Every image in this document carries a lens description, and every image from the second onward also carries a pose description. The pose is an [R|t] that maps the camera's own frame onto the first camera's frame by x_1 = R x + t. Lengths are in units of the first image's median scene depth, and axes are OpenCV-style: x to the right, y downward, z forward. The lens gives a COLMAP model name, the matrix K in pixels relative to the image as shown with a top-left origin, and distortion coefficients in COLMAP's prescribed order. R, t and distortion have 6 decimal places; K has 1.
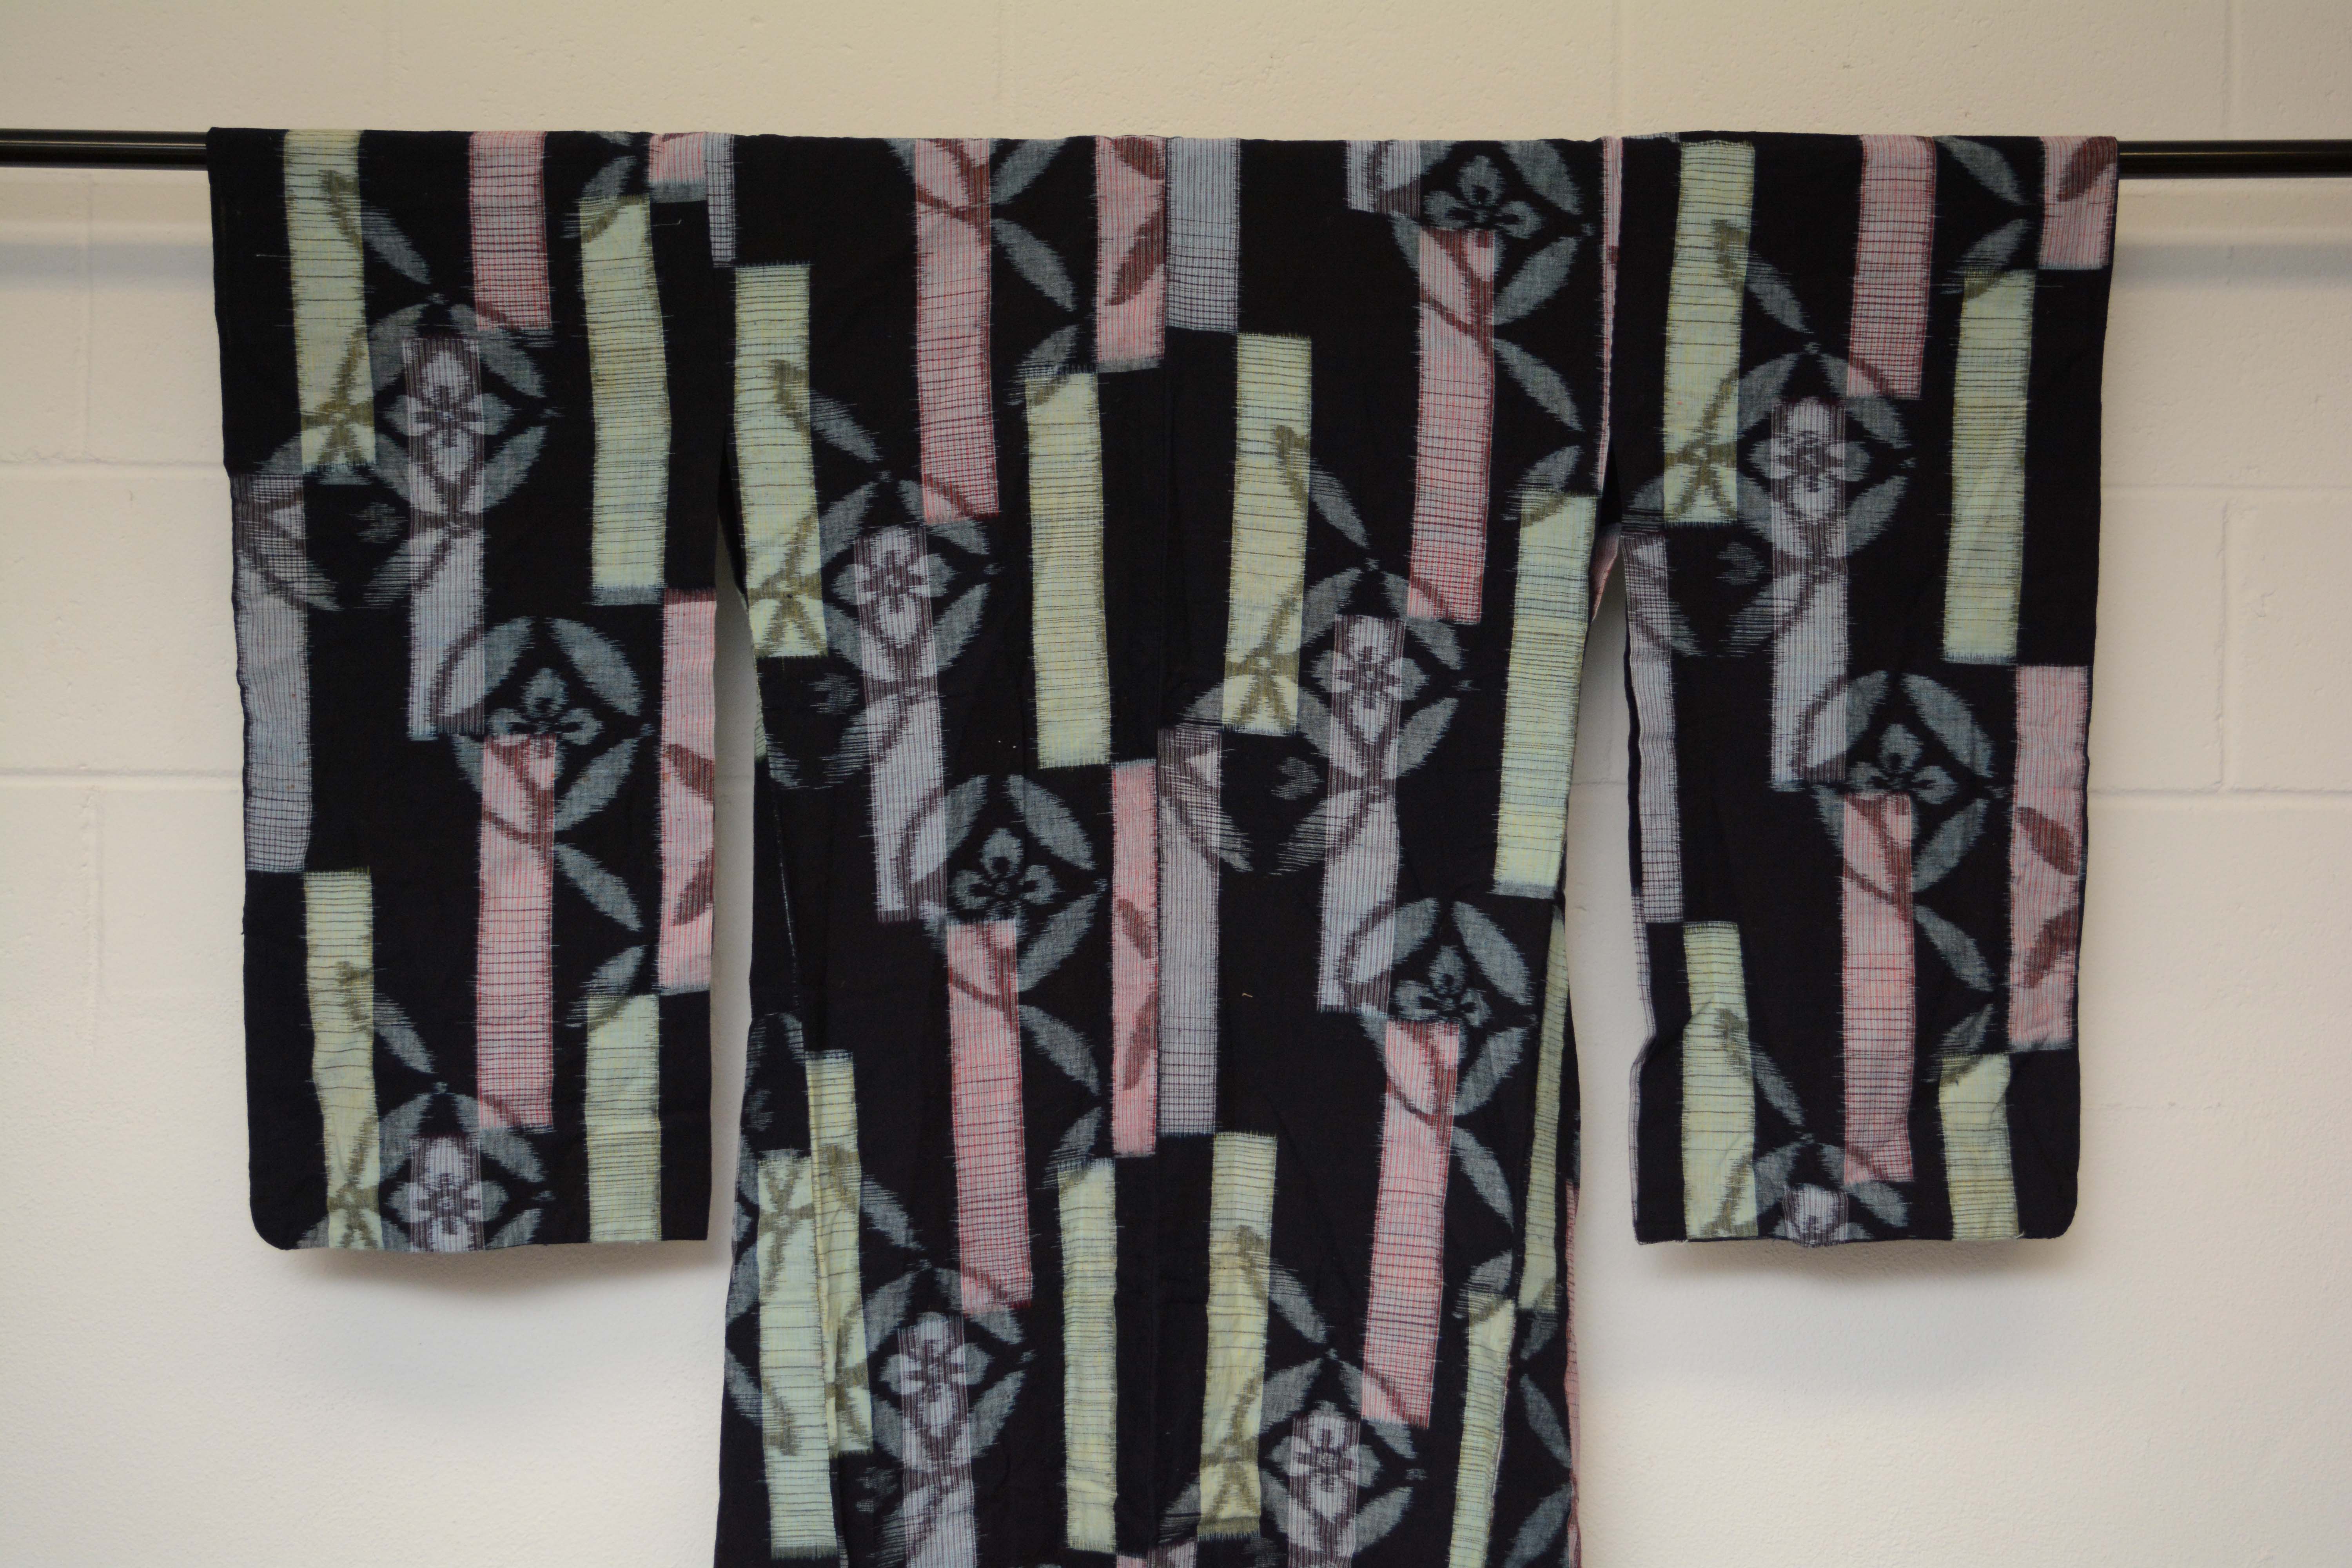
lens RADIAL K [[3659.5, 0, 1170.2], [0, 3659.5, 795.2], [0, 0, 1]] dist [-0.007590, 0.000000]
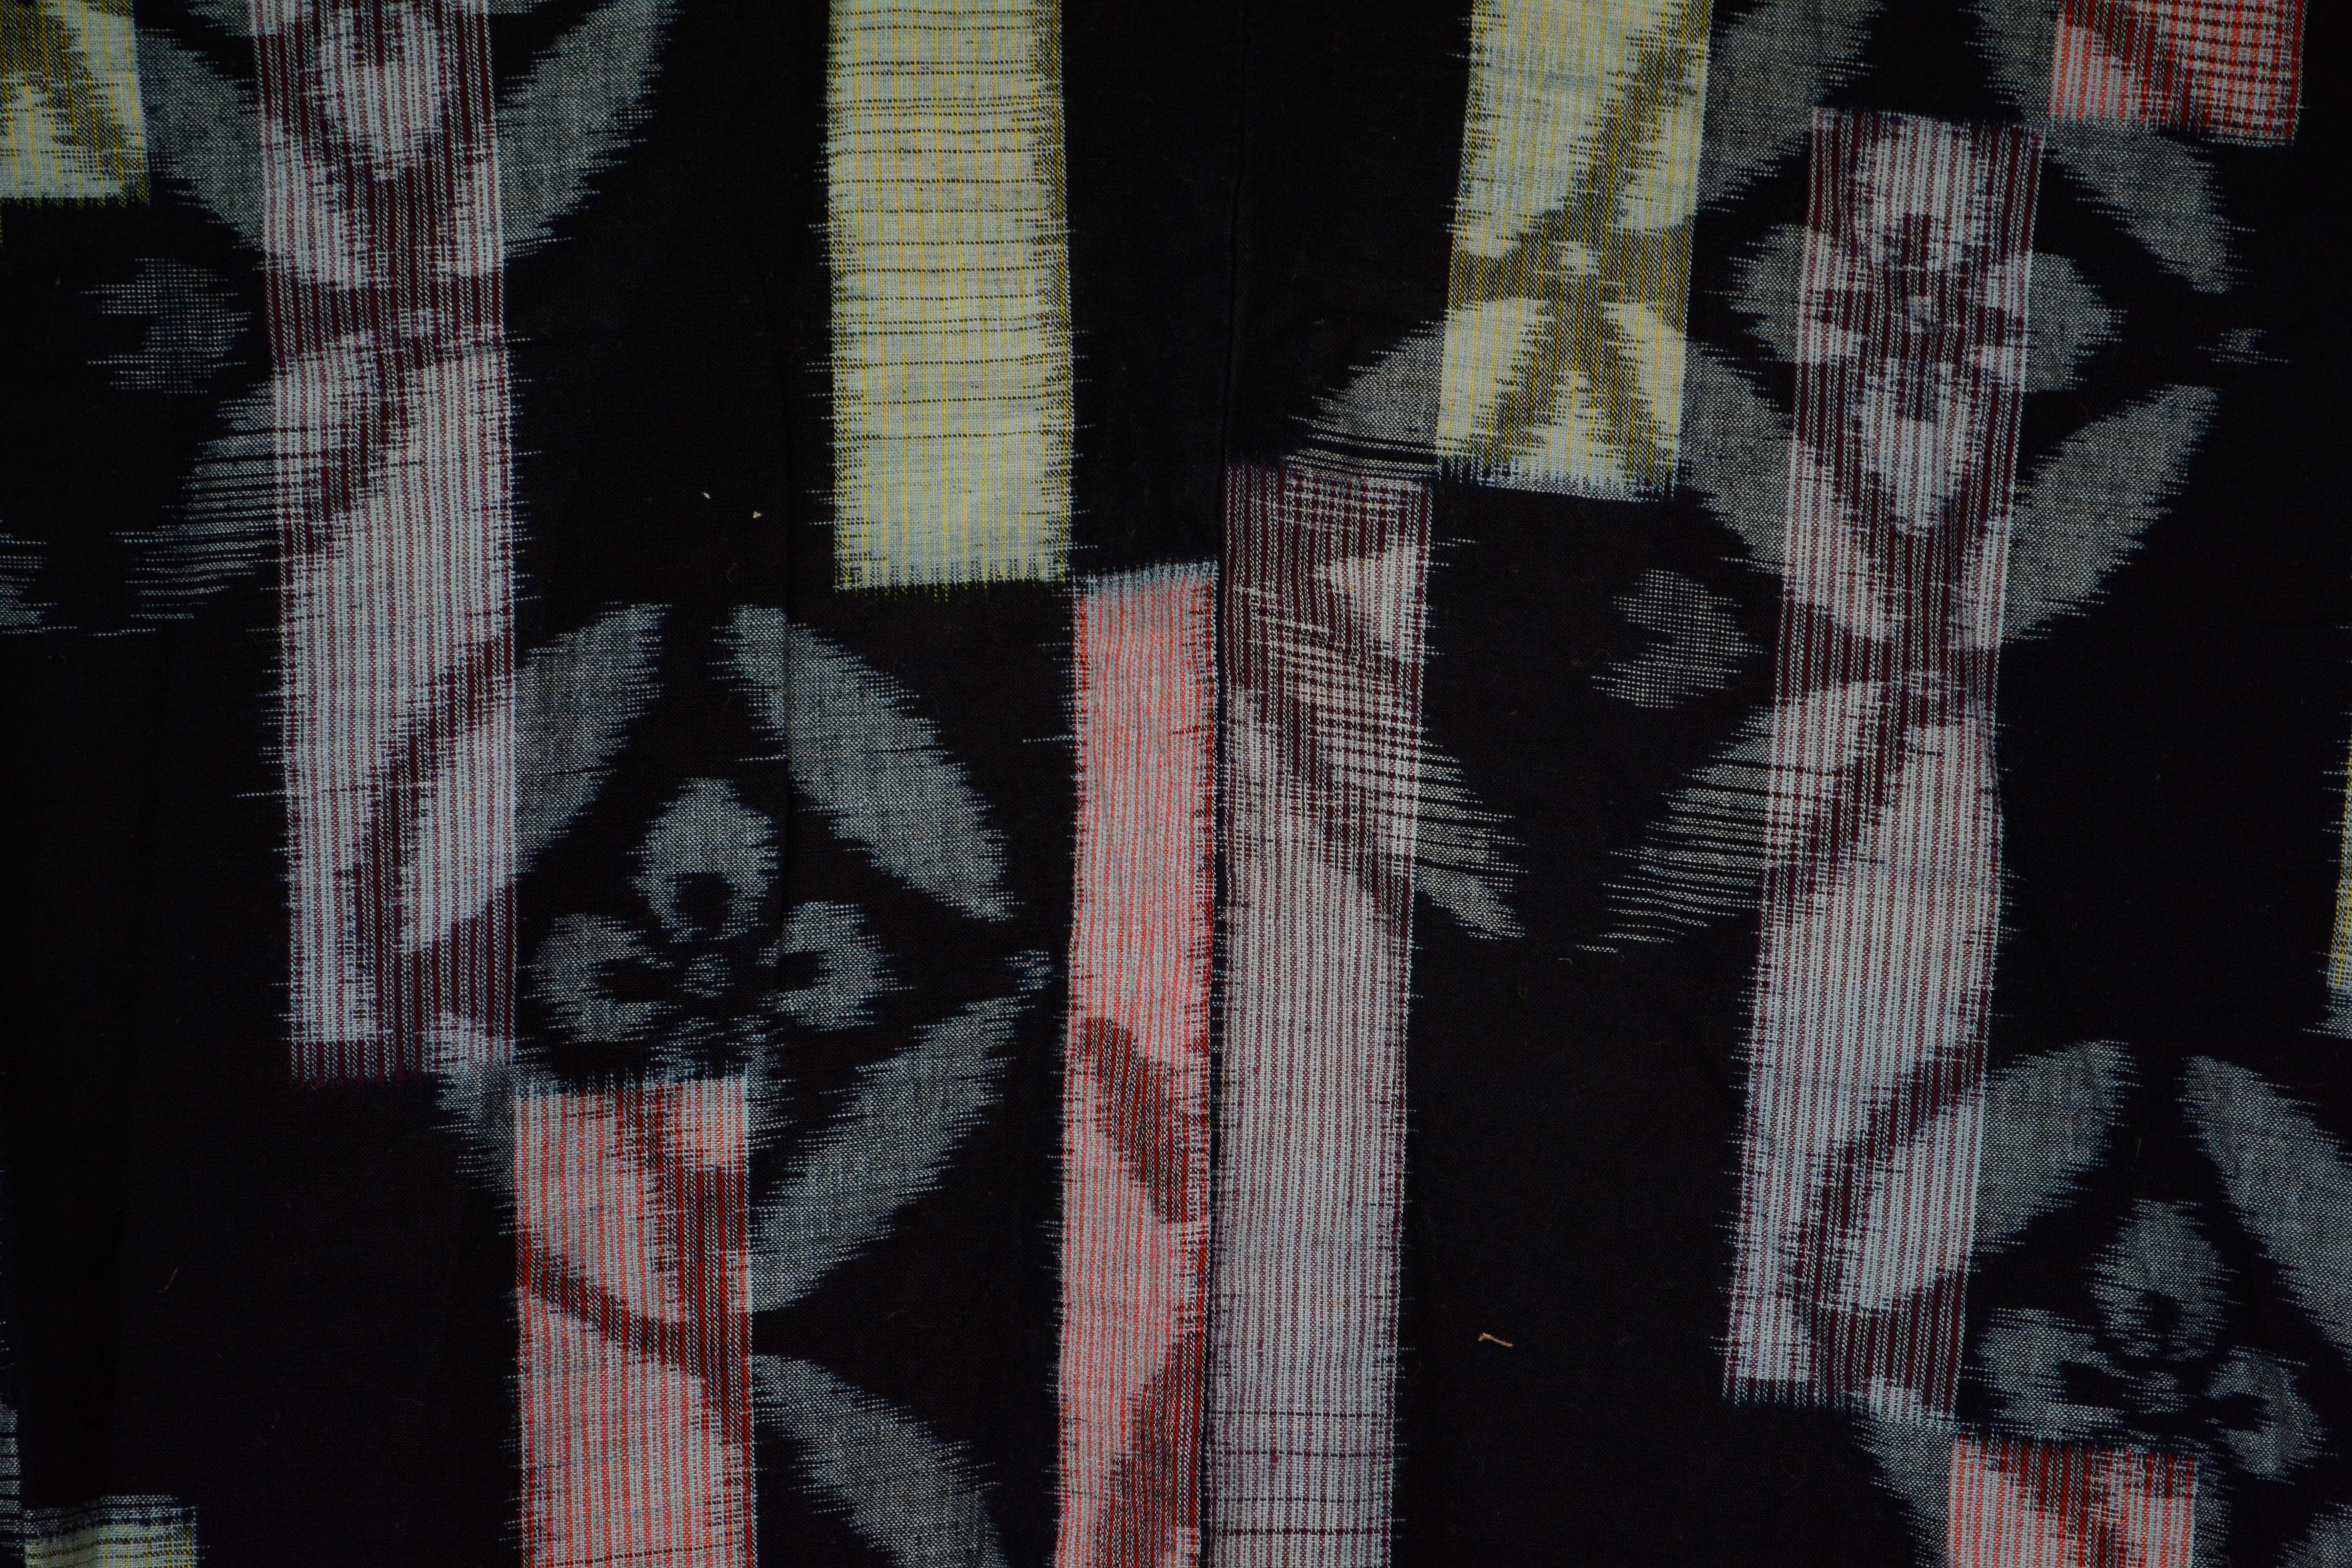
lens RADIAL K [[4517.7, 0, 1179.7], [0, 4517.7, 783.1], [0, 0, 1]] dist [0.023063, 0.000000]
pose [[0.999723, 0.023501, -0.000787, -0.006346], [-0.023496, 0.999702, 0.006569, 0.005915], [0.000941, -0.006548, 0.999978, 0.622288]]
